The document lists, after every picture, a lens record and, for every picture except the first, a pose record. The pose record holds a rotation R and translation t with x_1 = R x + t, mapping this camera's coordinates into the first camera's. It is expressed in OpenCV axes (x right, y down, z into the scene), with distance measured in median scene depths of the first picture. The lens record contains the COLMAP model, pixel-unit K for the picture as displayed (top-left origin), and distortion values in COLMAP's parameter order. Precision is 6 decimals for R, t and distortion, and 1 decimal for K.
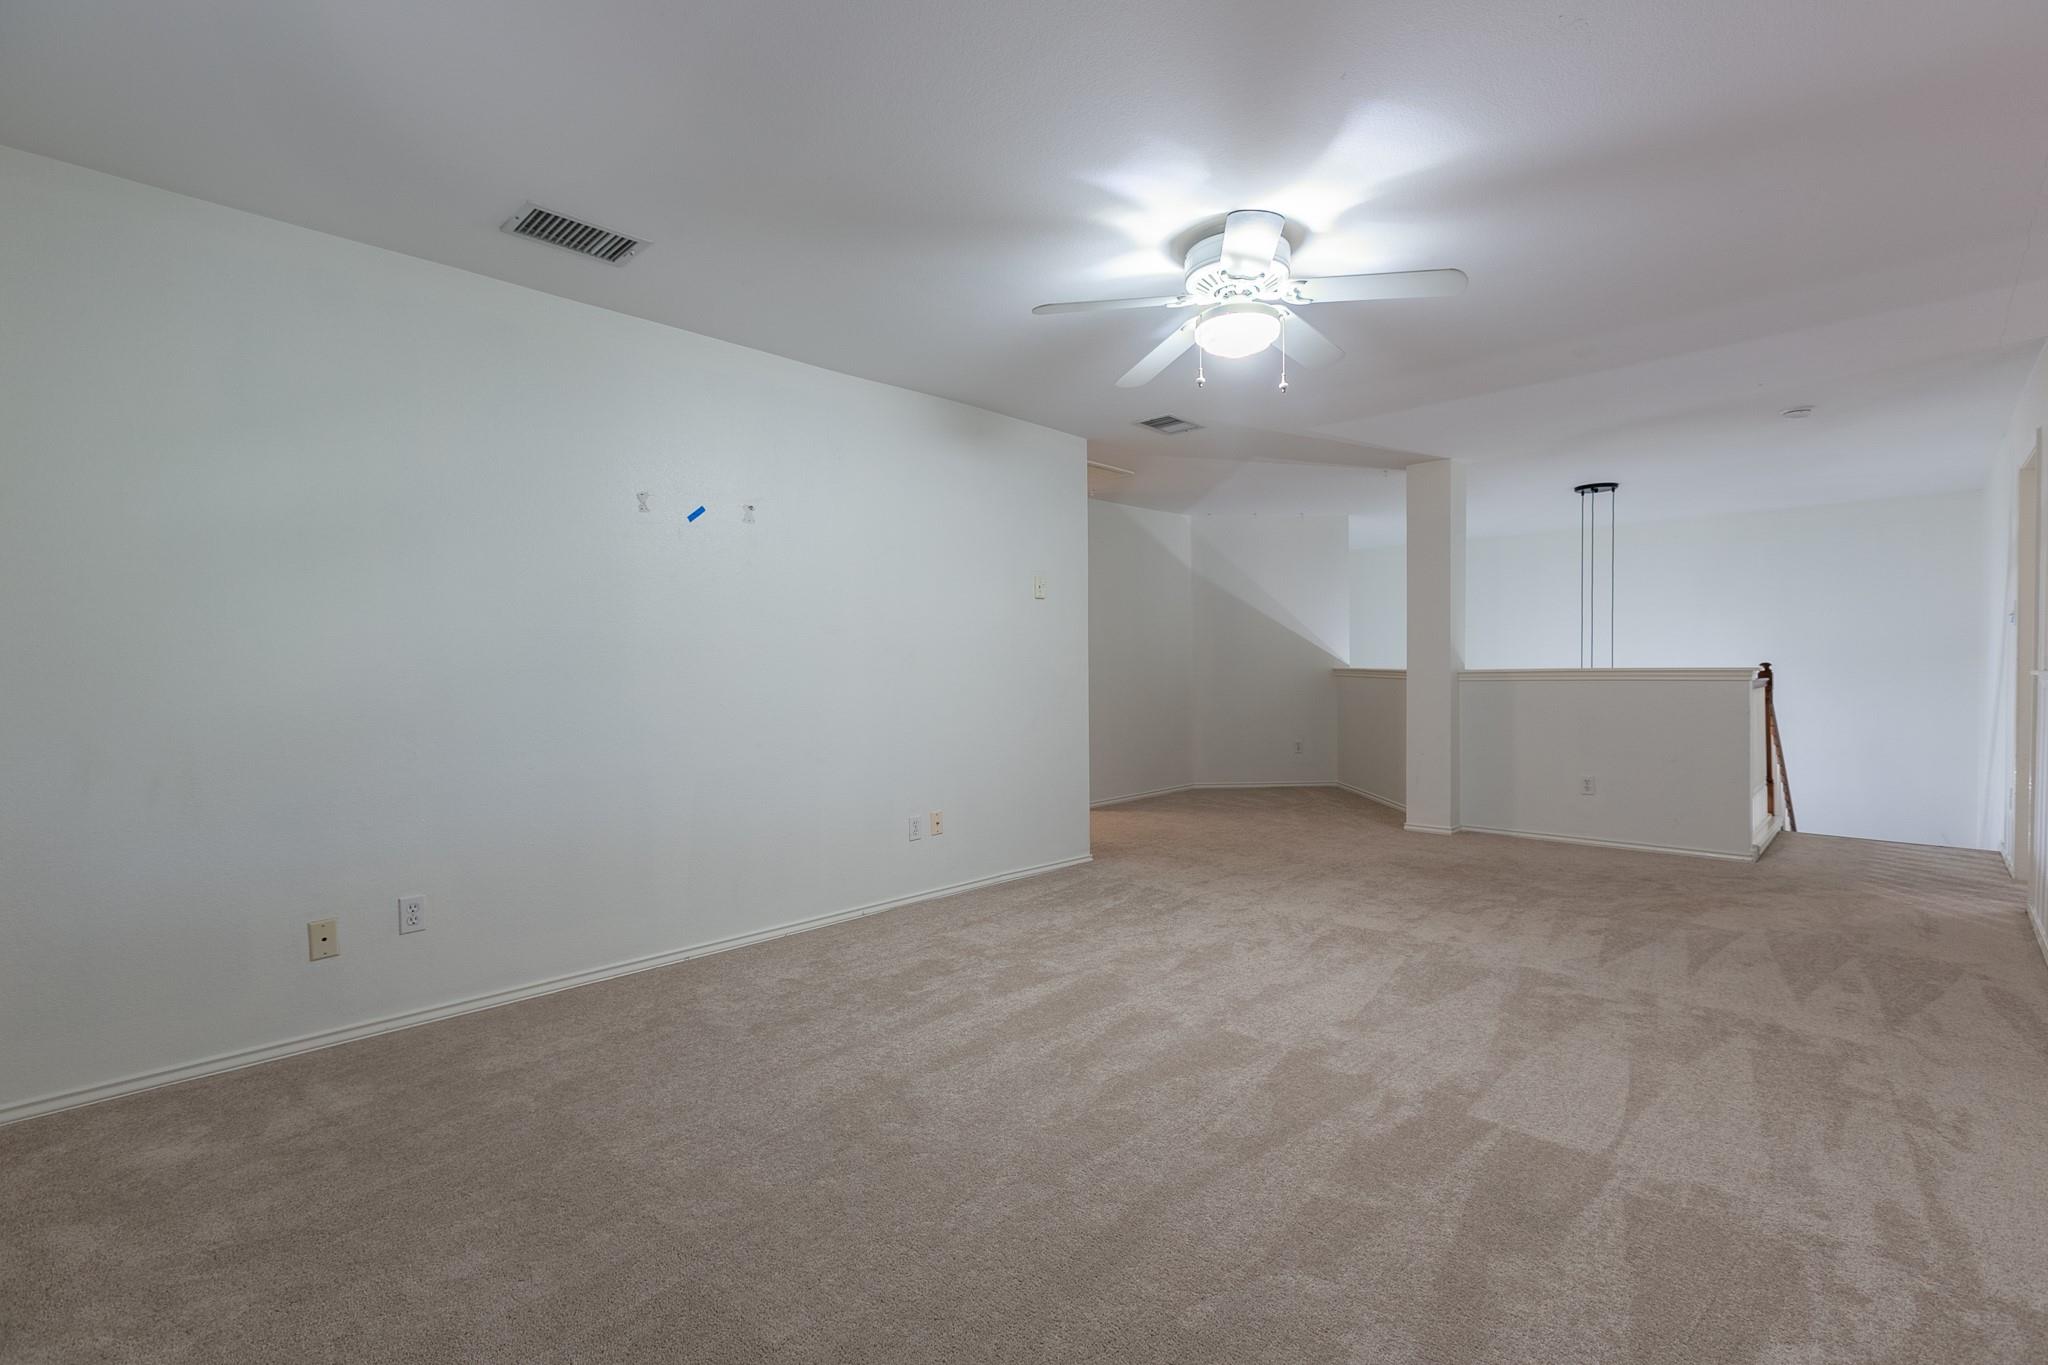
lens RADIAL K [[920.3, 0, 1024.0], [0, 920.3, 682.5], [0, 0, 1]] dist [0.001538, 0.000099]
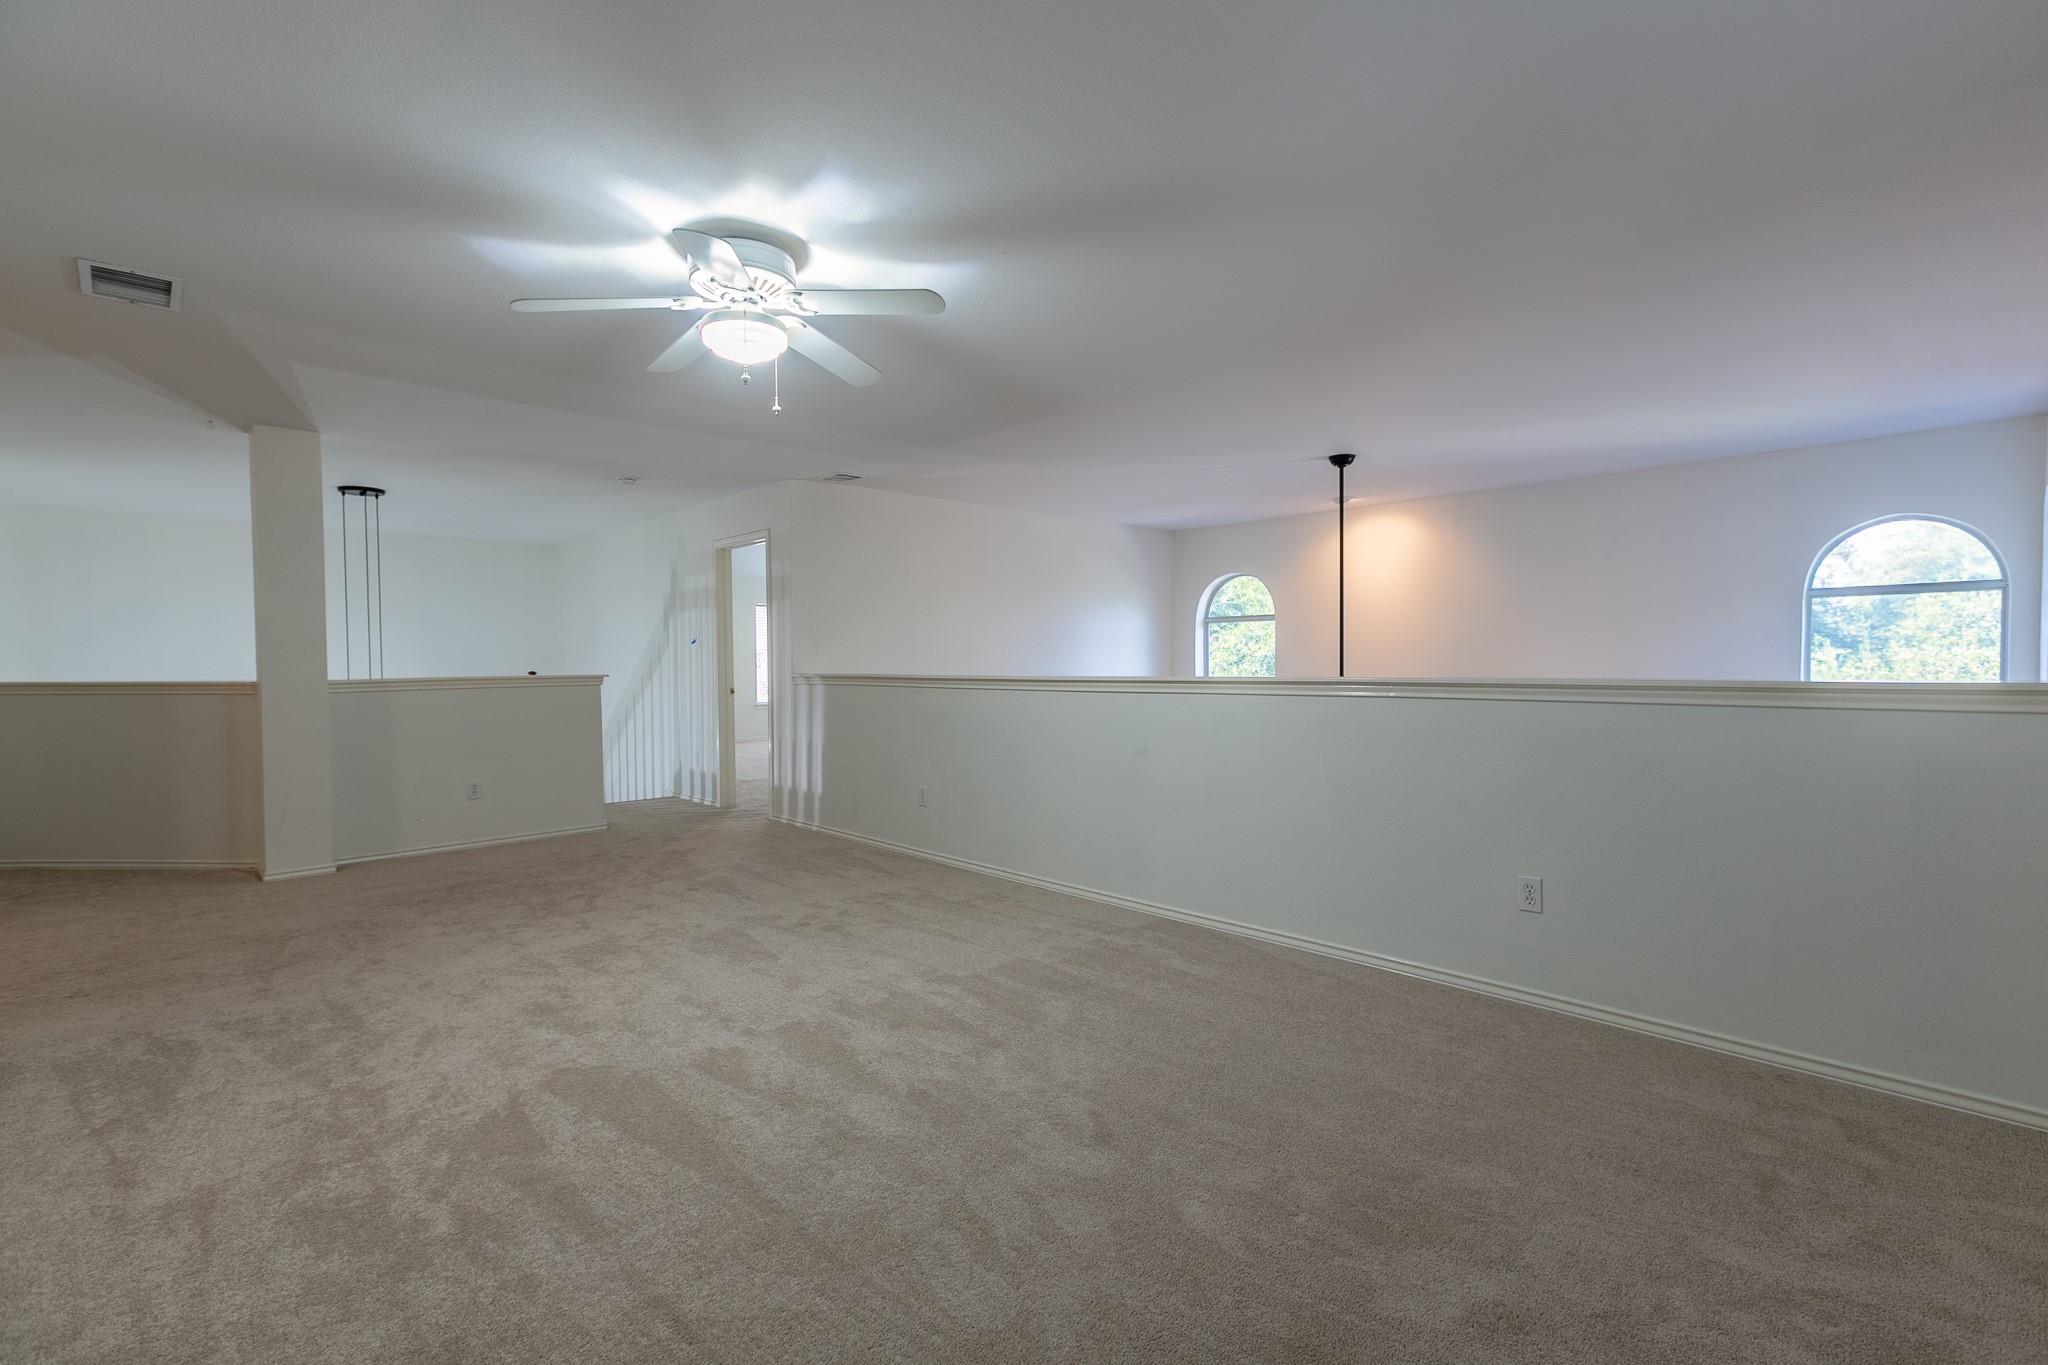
lens RADIAL K [[920.3, 0, 1024.0], [0, 920.3, 682.5], [0, 0, 1]] dist [0.001538, 0.000099]
pose [[0.041973, -0.015402, 0.999000, -0.609027], [0.028400, 0.999496, 0.014216, -0.010043], [-0.998715, 0.027775, 0.042390, 0.518776]]
